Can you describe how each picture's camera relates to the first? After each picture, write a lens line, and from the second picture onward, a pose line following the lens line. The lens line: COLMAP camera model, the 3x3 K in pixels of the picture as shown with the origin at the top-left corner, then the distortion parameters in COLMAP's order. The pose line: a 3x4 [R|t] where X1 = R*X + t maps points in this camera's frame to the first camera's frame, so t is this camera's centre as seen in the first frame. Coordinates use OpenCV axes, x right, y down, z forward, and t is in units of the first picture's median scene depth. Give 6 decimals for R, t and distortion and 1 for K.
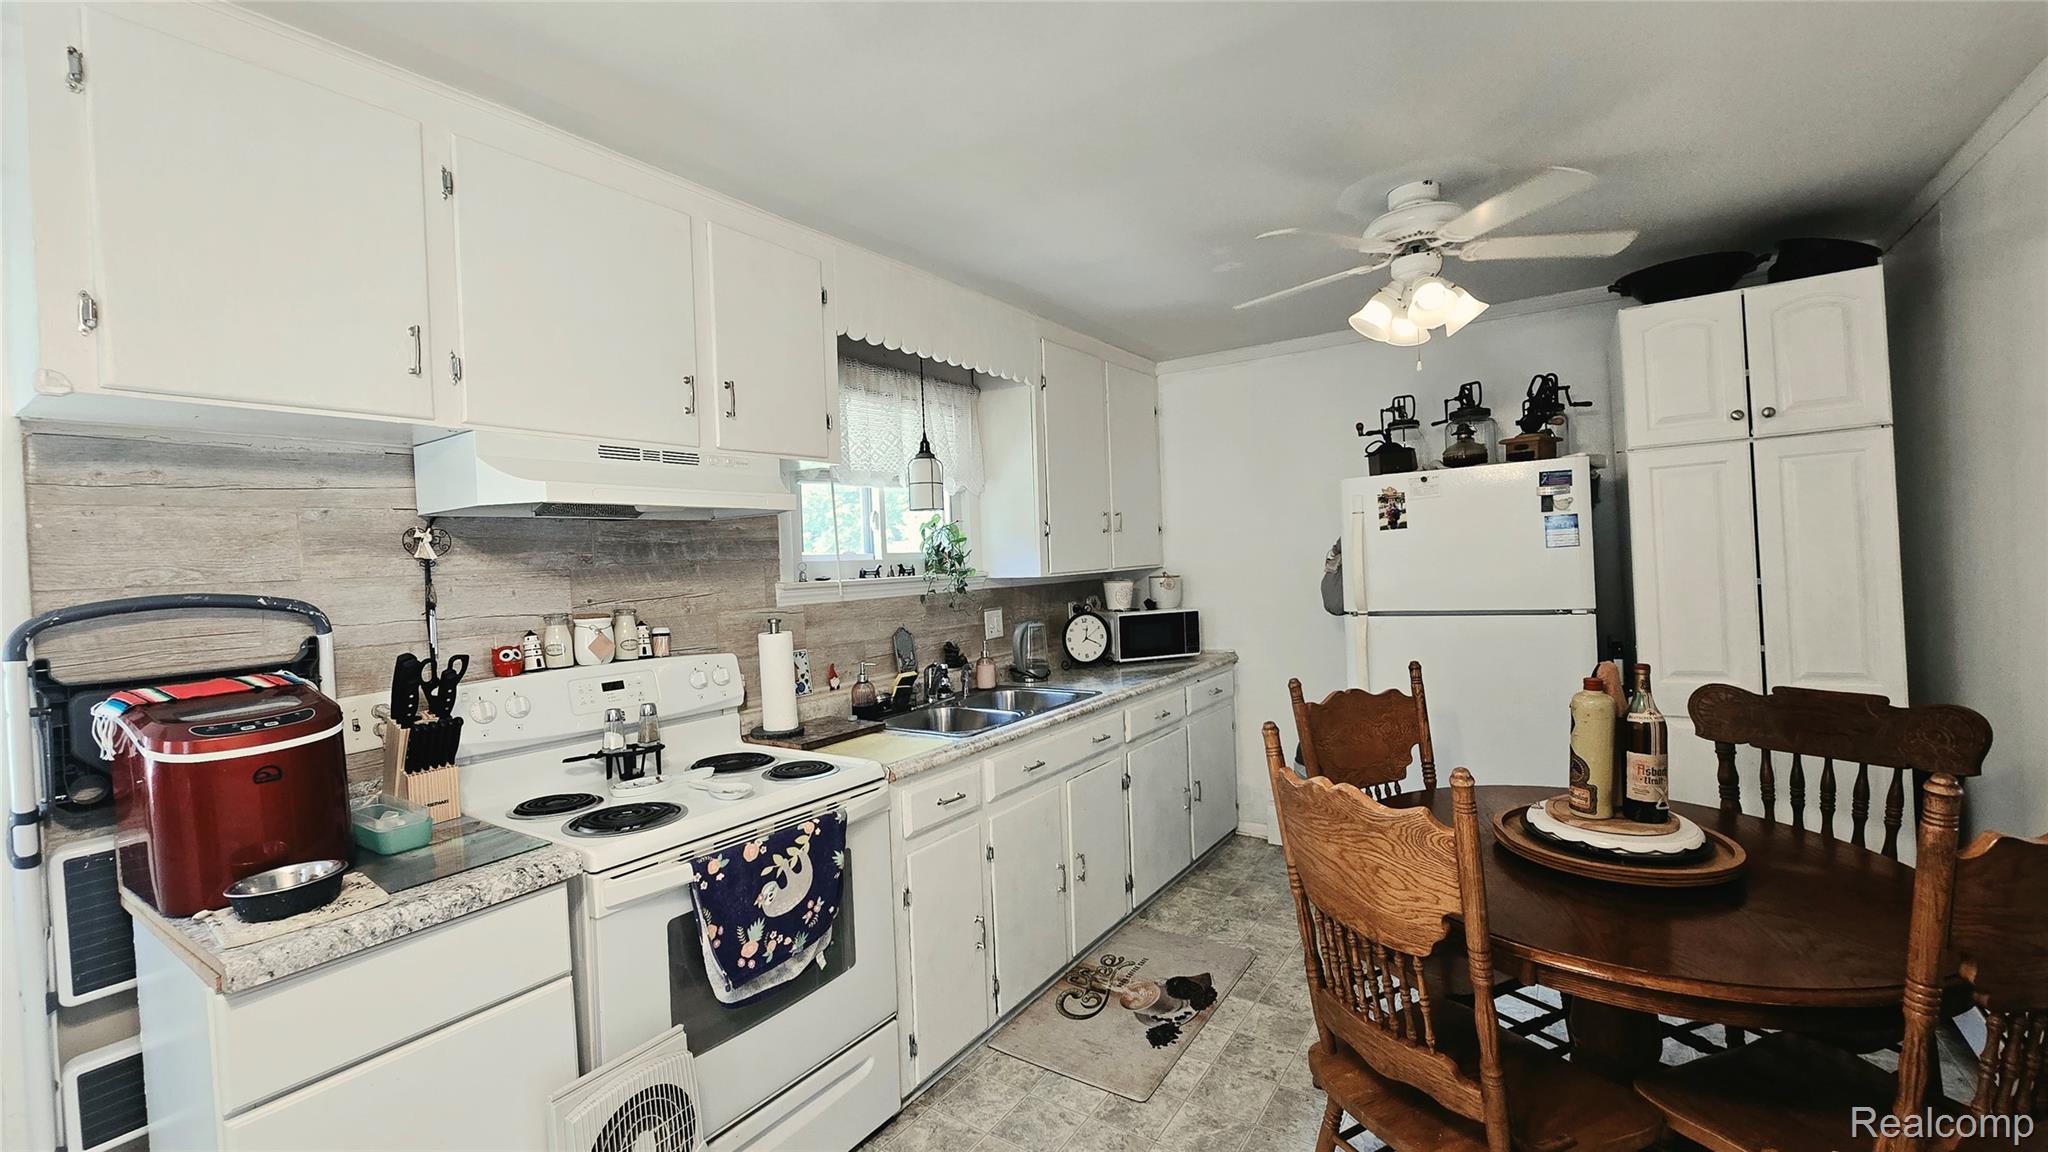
lens RADIAL K [[837.9, 0, 1027.1], [0, 837.9, 579.0], [0, 0, 1]] dist [-0.004441, 0.000396]
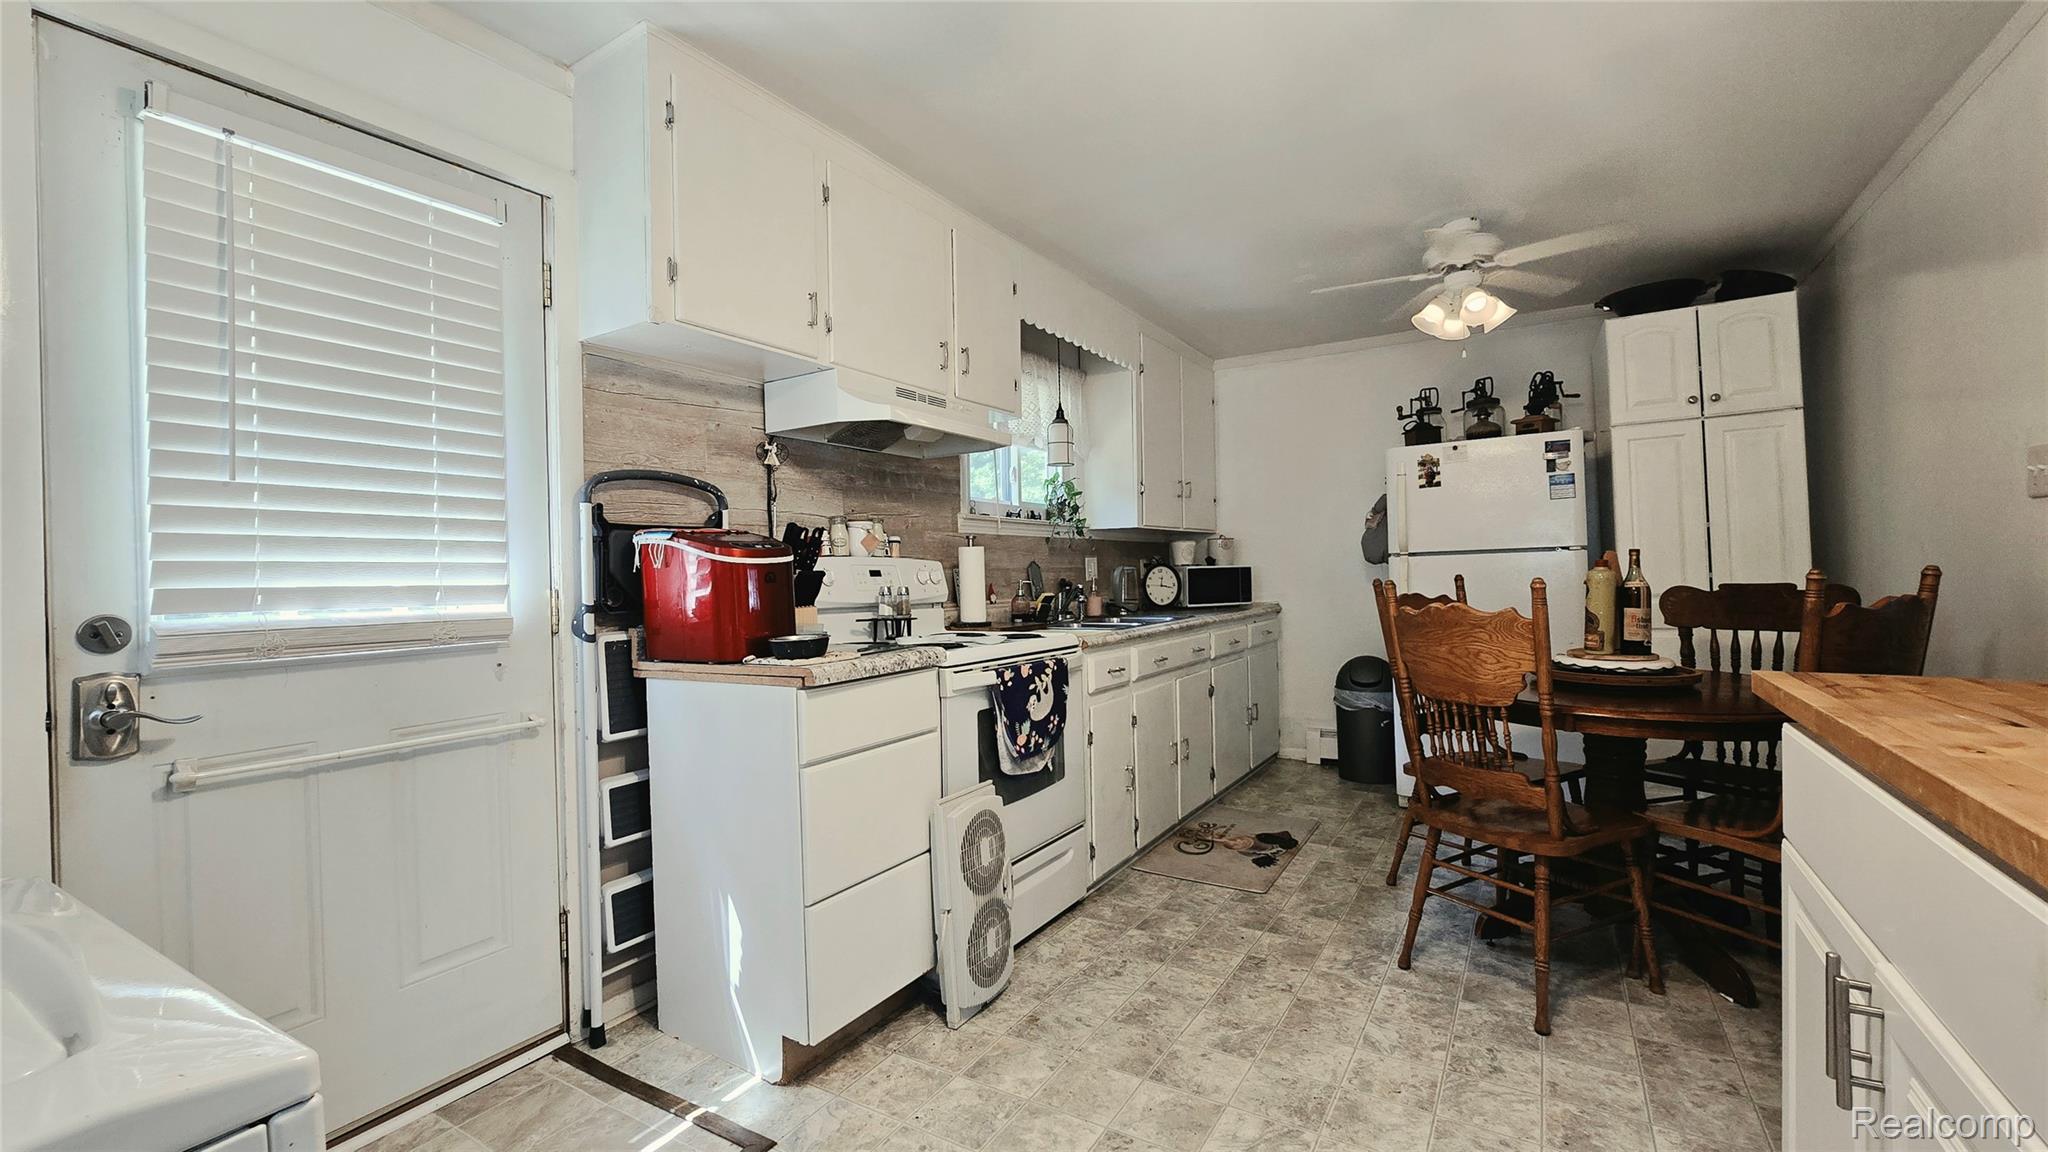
lens RADIAL K [[837.9, 0, 1027.0], [0, 837.9, 579.0], [0, 0, 1]] dist [-0.004441, 0.000396]
pose [[0.998925, 0.018838, 0.042362, -0.304811], [-0.018058, 0.999662, -0.018716, 0.154638], [-0.042700, 0.017931, 0.998927, -0.328646]]
